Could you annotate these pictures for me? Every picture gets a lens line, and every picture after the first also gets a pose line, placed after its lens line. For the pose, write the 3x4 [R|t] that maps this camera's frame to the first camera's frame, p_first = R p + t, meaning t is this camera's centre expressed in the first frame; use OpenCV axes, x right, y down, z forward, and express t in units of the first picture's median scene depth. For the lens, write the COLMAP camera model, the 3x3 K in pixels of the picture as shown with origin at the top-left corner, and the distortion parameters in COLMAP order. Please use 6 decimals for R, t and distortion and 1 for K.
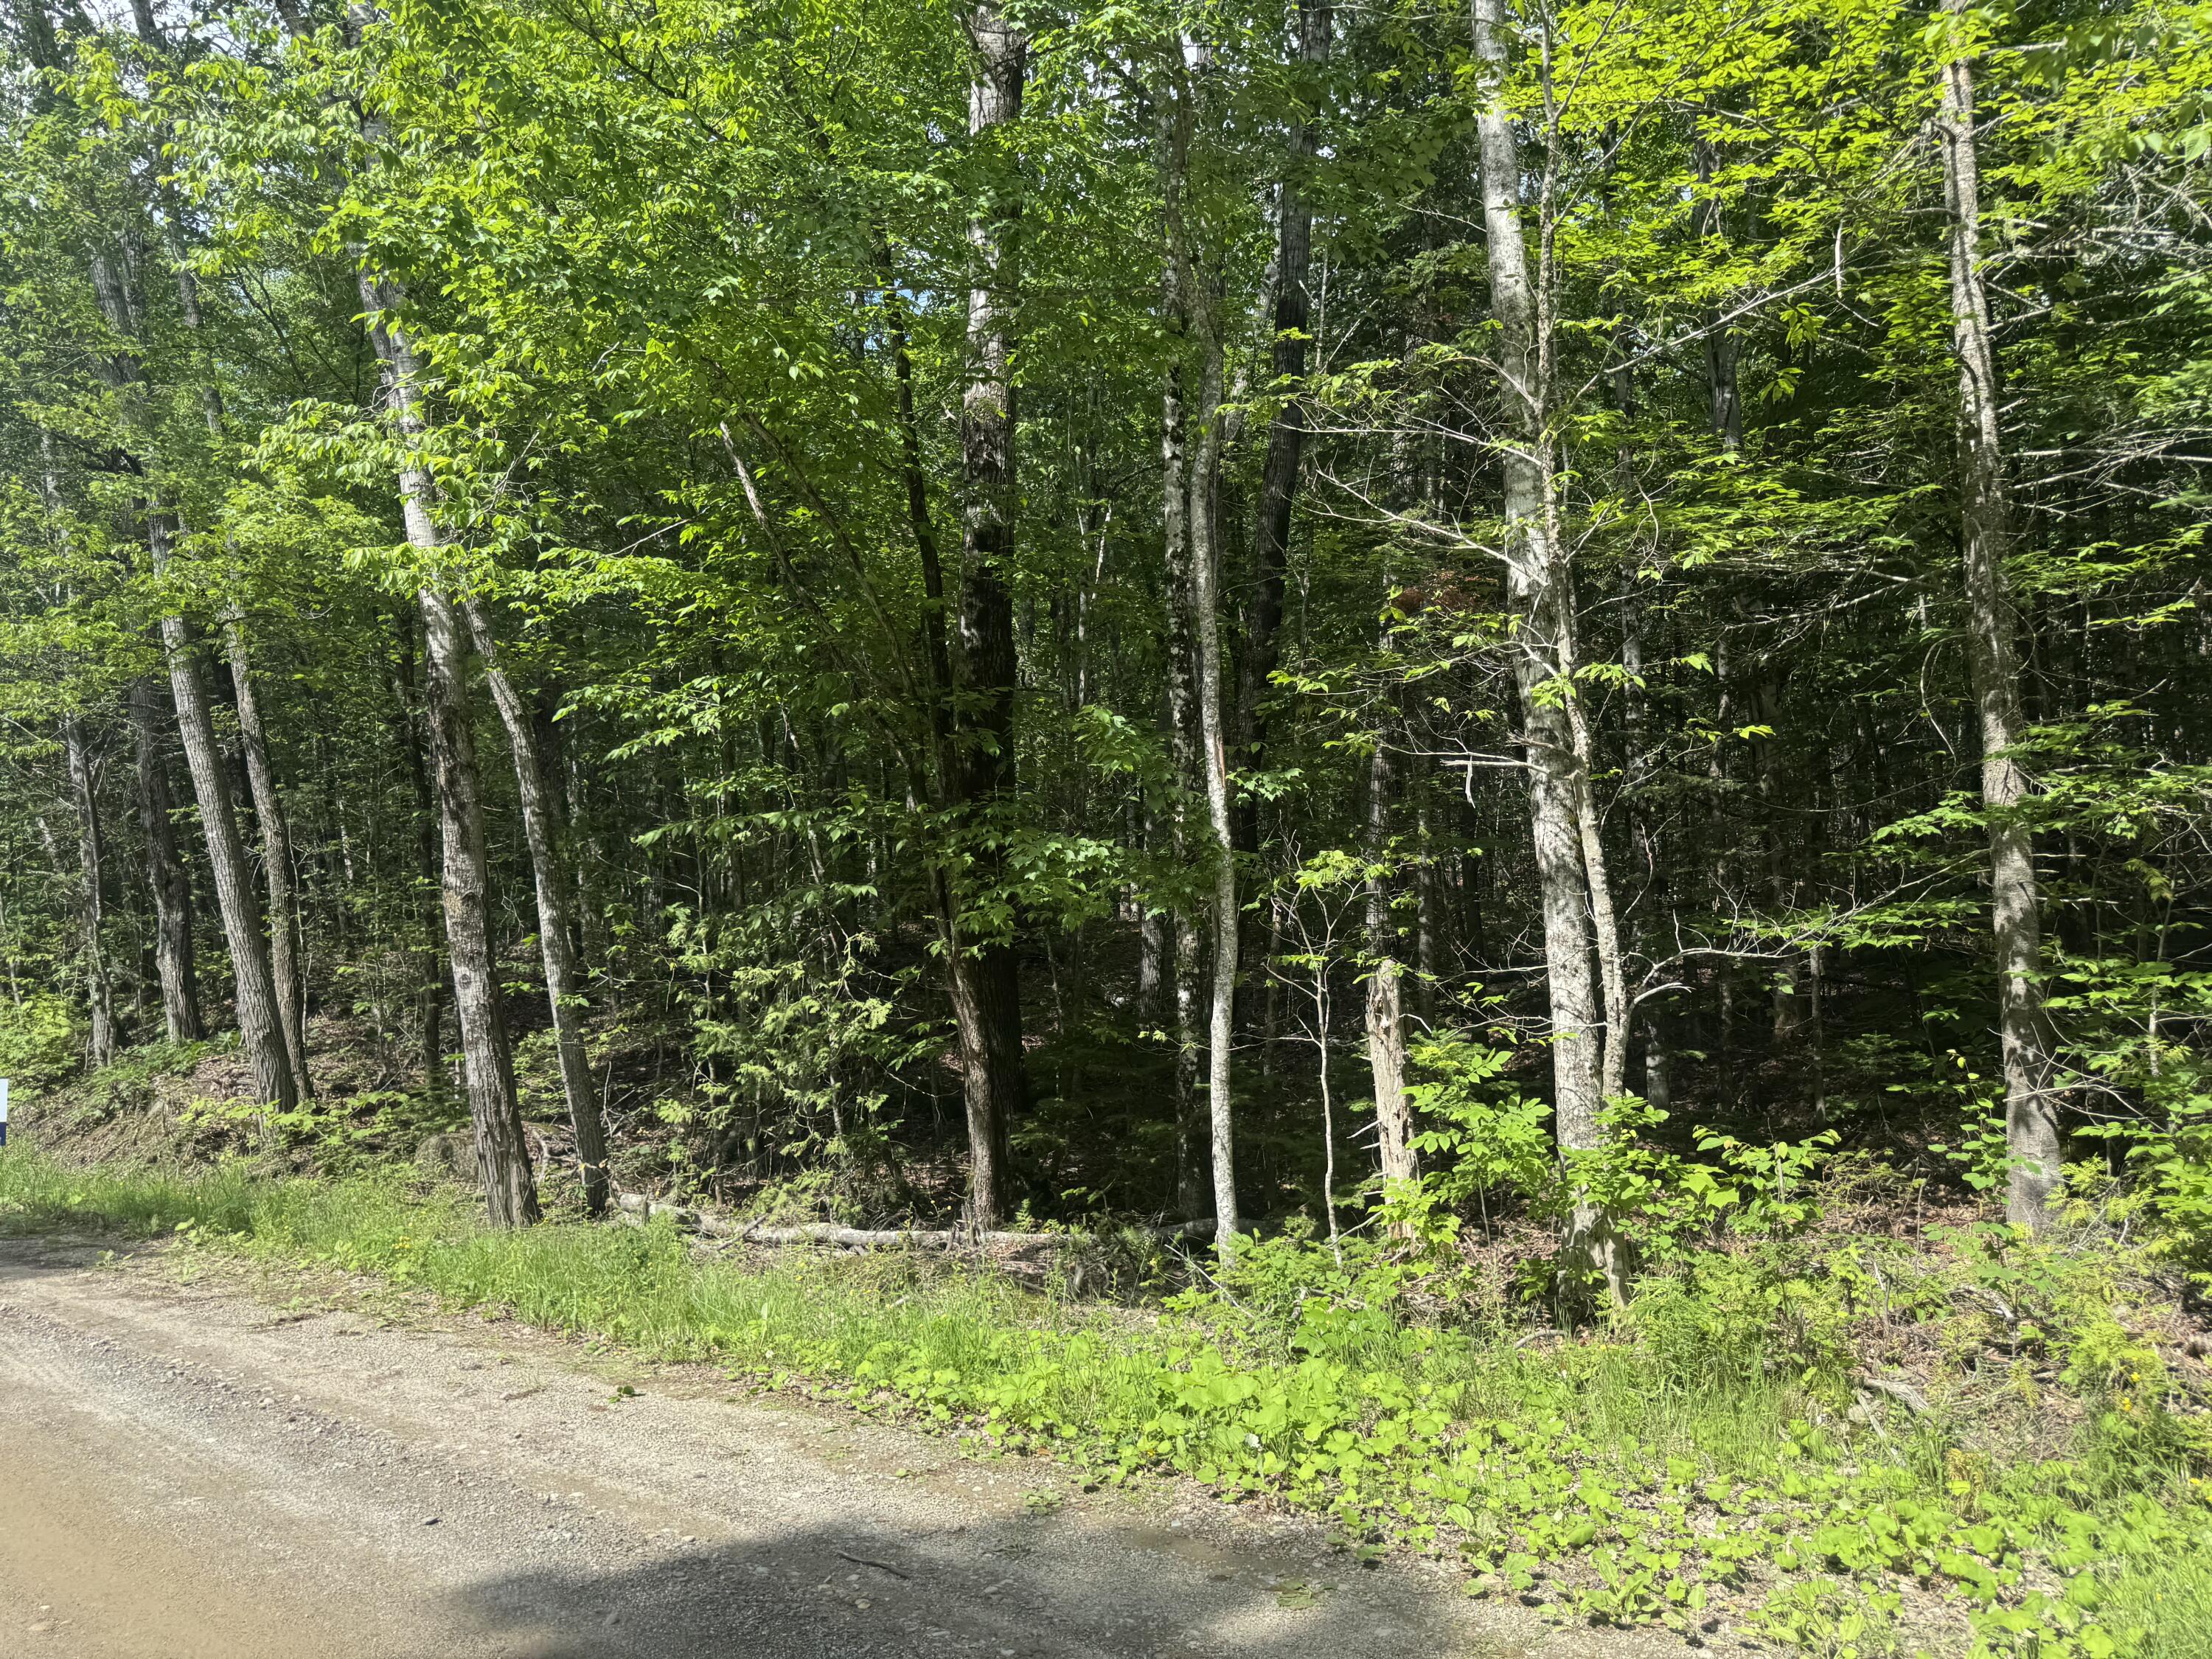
lens RADIAL K [[1572.2, 0, 1096.3], [0, 1572.2, 822.0], [0, 0, 1]] dist [0.052380, -0.034868]
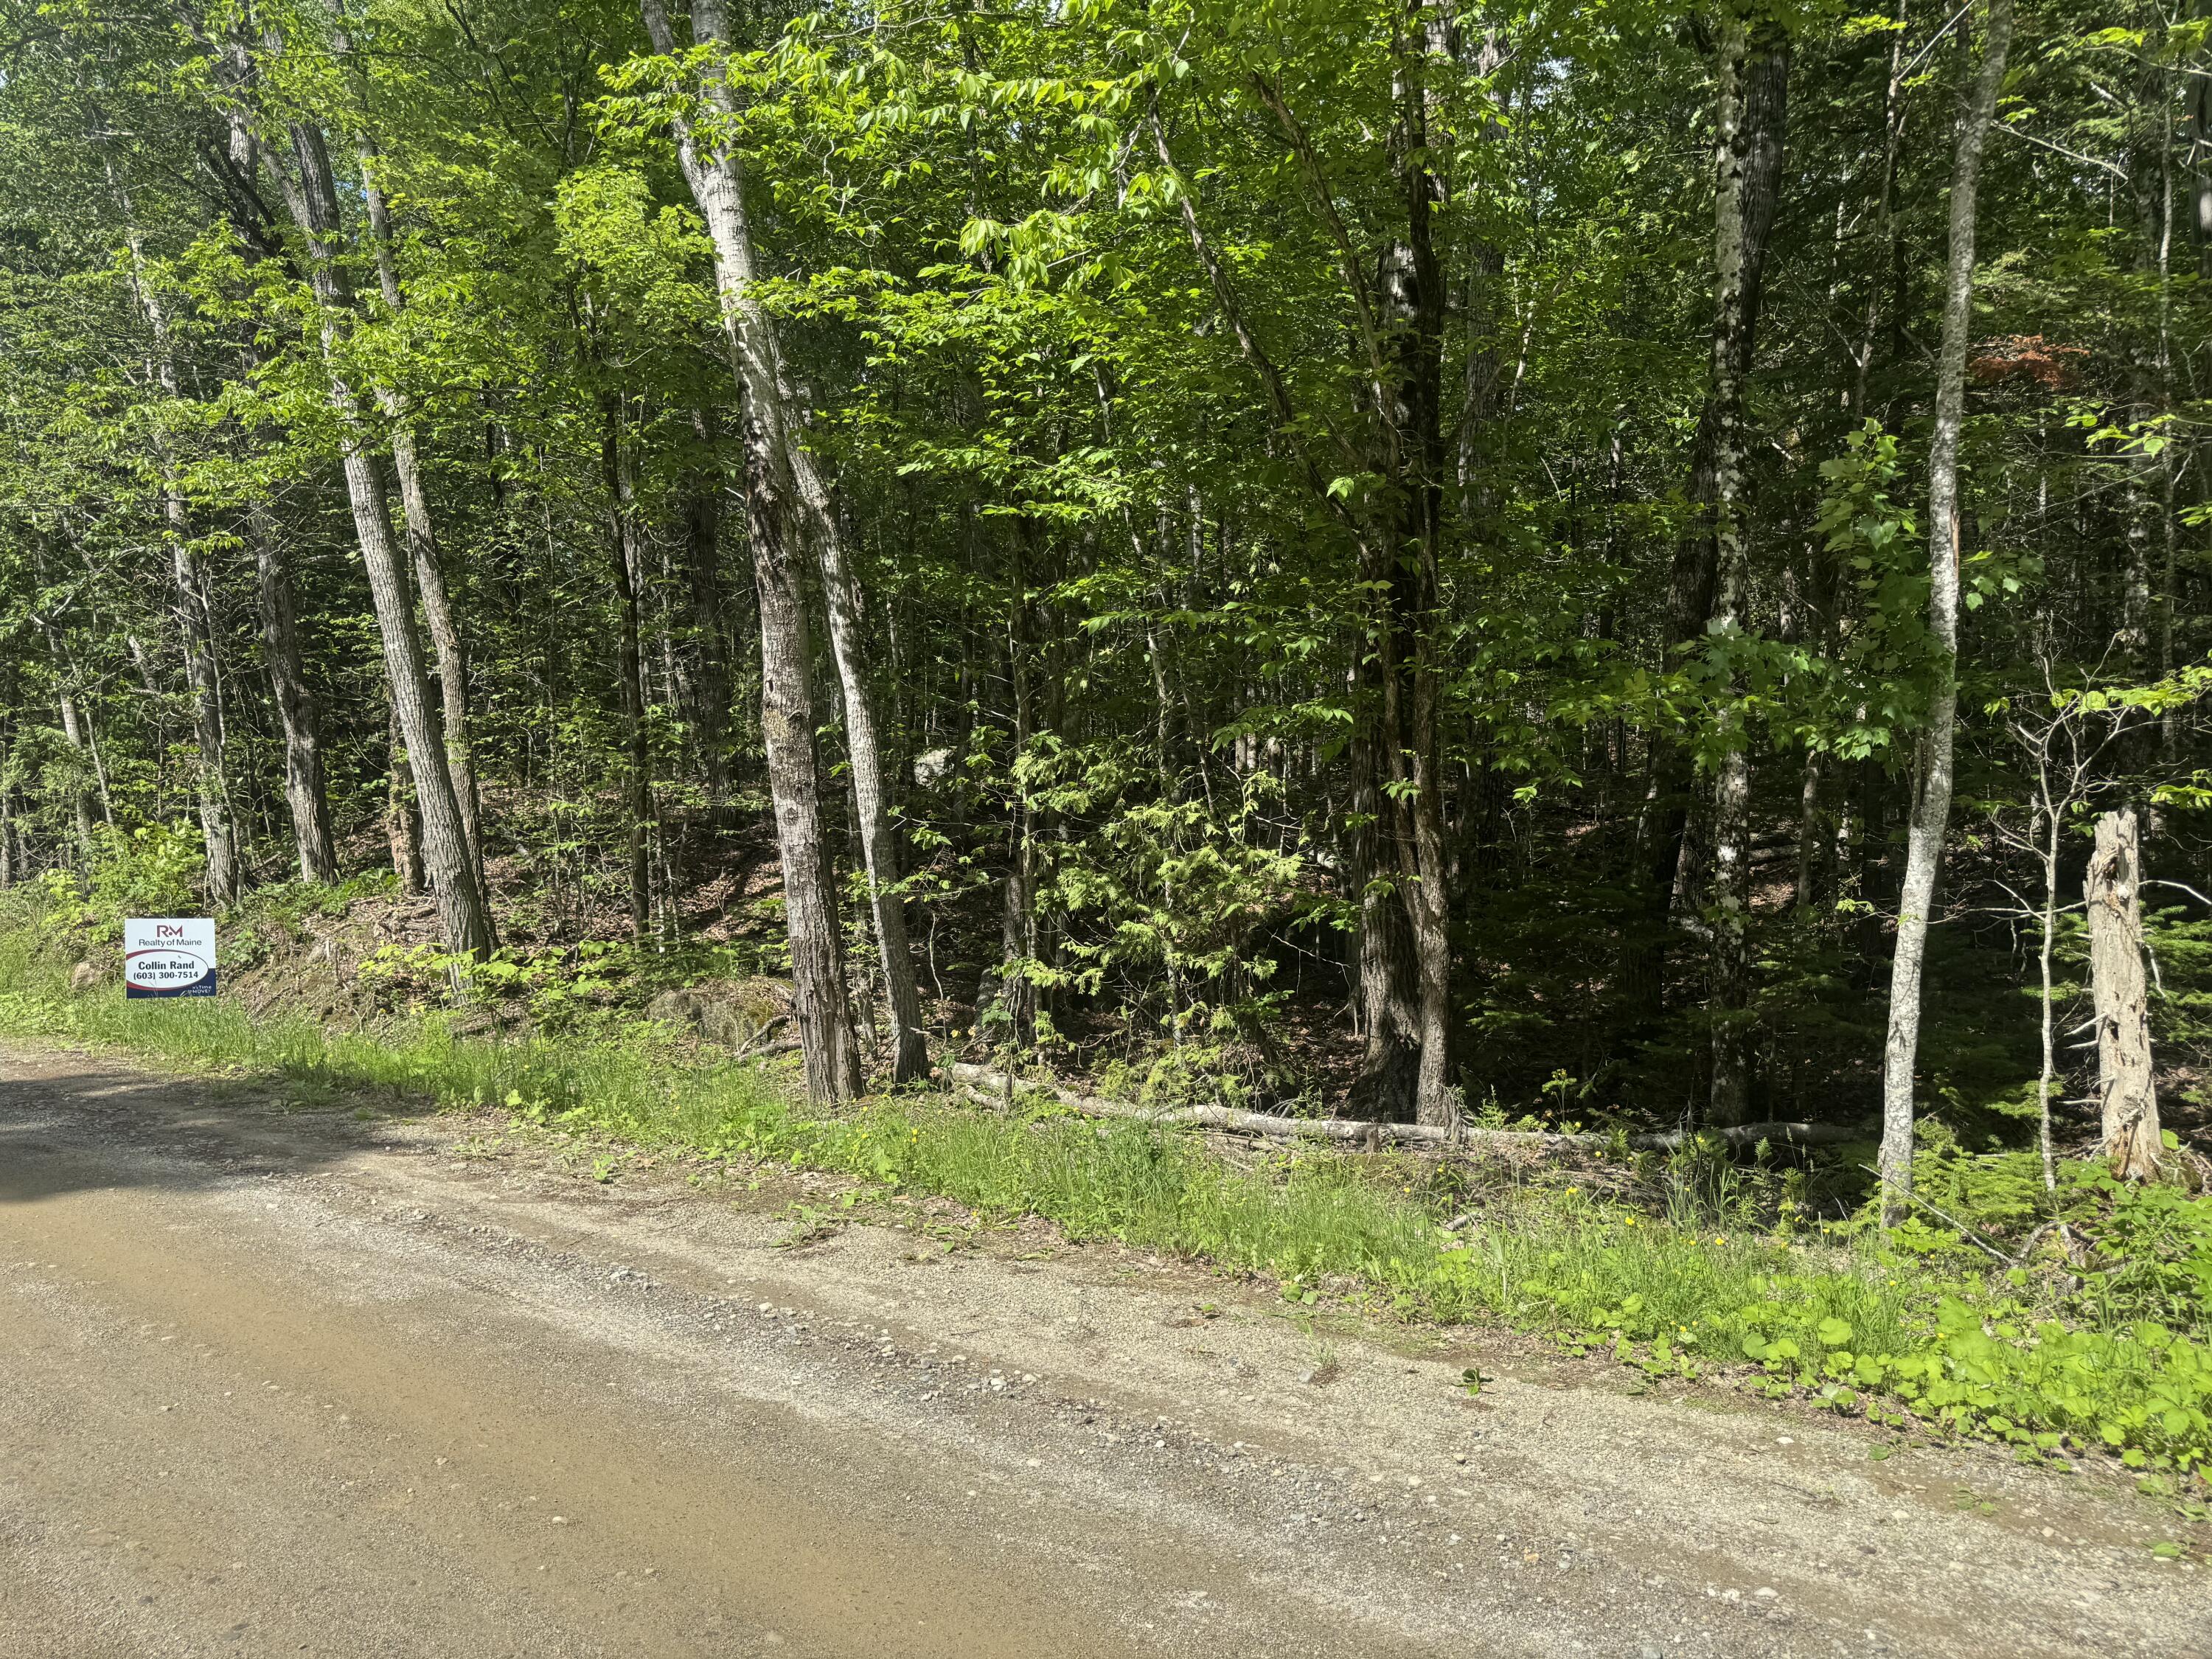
lens RADIAL K [[1572.2, 0, 1119.8], [0, 1572.2, 833.9], [0, 0, 1]] dist [0.052380, -0.034868]
pose [[0.999598, 0.019413, 0.020675, -0.234590], [-0.021299, 0.995219, 0.095316, 0.025219], [-0.018726, -0.095718, 0.995232, 0.155038]]
